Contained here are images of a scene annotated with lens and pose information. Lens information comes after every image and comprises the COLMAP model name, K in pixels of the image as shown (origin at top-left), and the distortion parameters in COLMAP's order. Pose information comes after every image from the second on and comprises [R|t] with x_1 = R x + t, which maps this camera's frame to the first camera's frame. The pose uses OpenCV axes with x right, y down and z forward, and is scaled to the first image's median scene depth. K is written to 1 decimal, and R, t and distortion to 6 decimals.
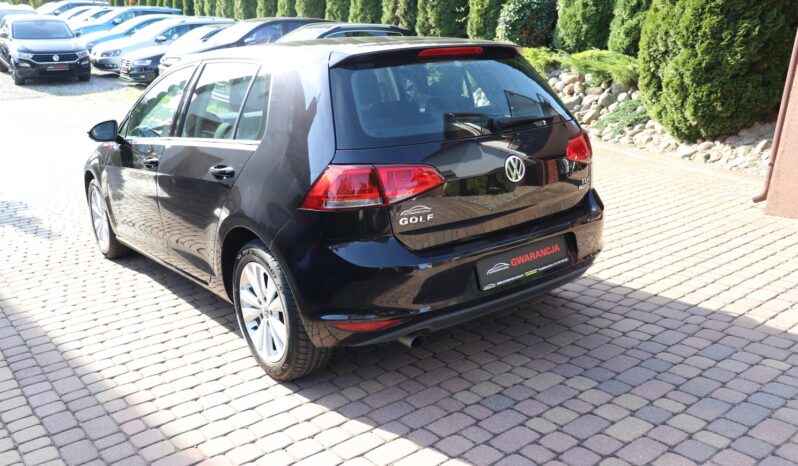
lens RADIAL K [[689.9, 0, 399.0], [0, 689.9, 233.0], [0, 0, 1]] dist [-0.096888, 0.009651]
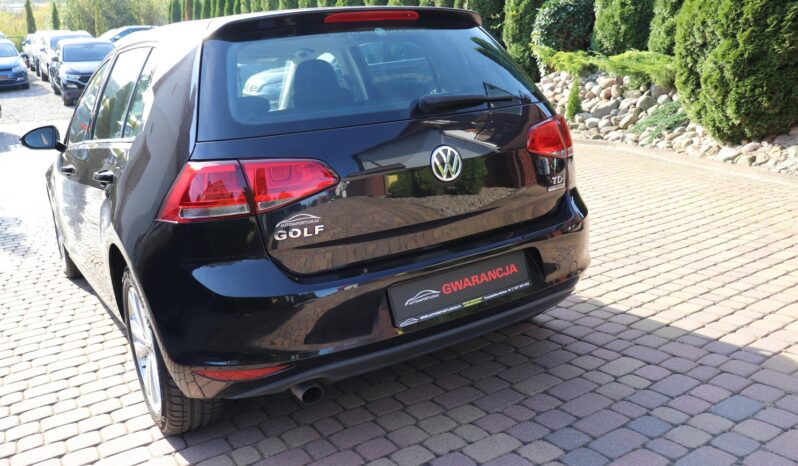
lens RADIAL K [[671.2, 0, 399.0], [0, 671.2, 233.0], [0, 0, 1]] dist [-0.121959, 0.072860]
pose [[0.995509, -0.008906, -0.094244, 0.103039], [0.006940, 0.999752, -0.021177, -0.001623], [0.094409, 0.020428, 0.995324, 0.150946]]
